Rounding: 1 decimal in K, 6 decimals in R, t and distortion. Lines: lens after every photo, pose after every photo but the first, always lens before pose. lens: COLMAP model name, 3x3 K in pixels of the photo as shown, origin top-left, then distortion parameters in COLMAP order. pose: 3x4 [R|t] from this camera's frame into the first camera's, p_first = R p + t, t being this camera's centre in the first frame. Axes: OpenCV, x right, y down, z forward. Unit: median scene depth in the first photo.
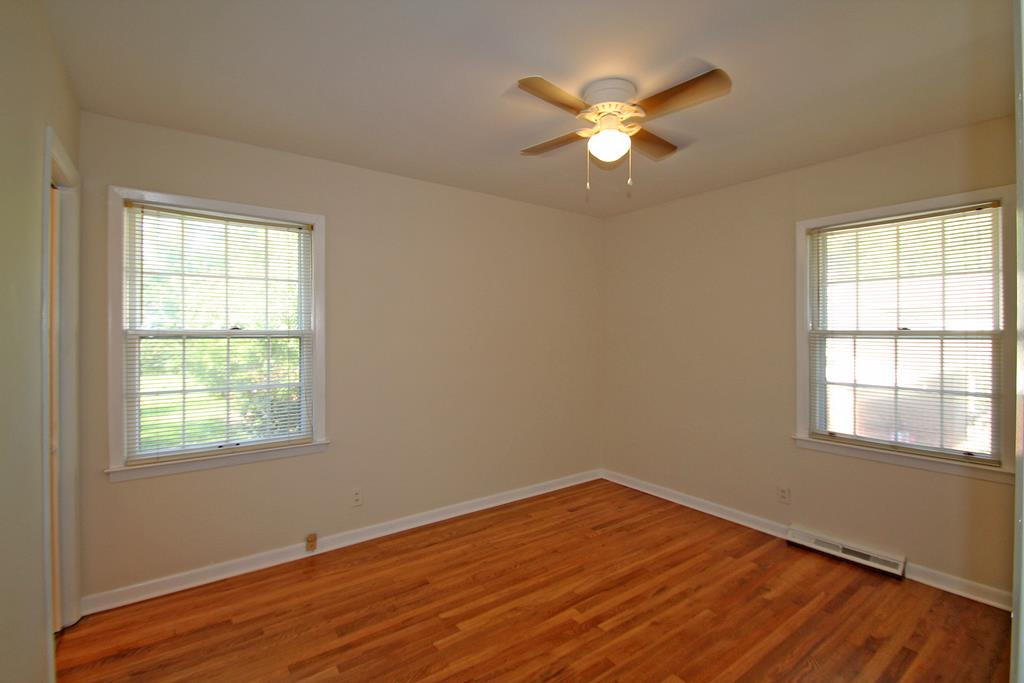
lens RADIAL K [[477.2, 0, 521.0], [0, 477.2, 331.8], [0, 0, 1]] dist [-0.000131, 0.000008]
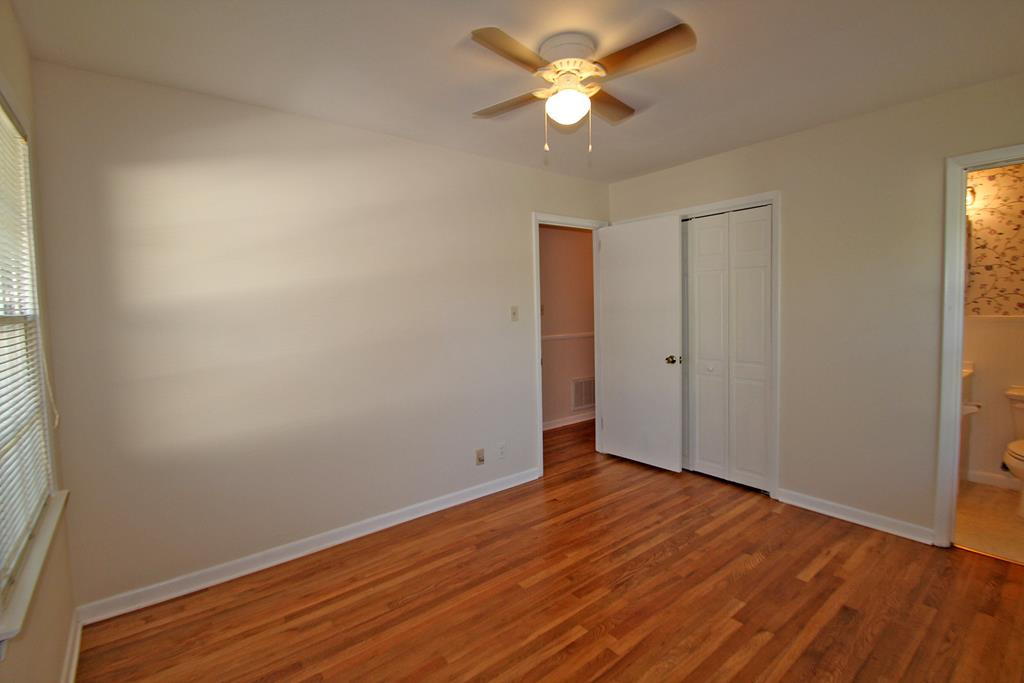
lens RADIAL K [[477.2, 0, 521.0], [0, 477.2, 331.8], [0, 0, 1]] dist [-0.000131, 0.000008]
pose [[-0.999164, 0.020033, -0.035630, 0.322919], [0.018100, 0.998389, 0.053777, 0.000762], [0.036650, 0.053087, -0.997917, 1.958646]]
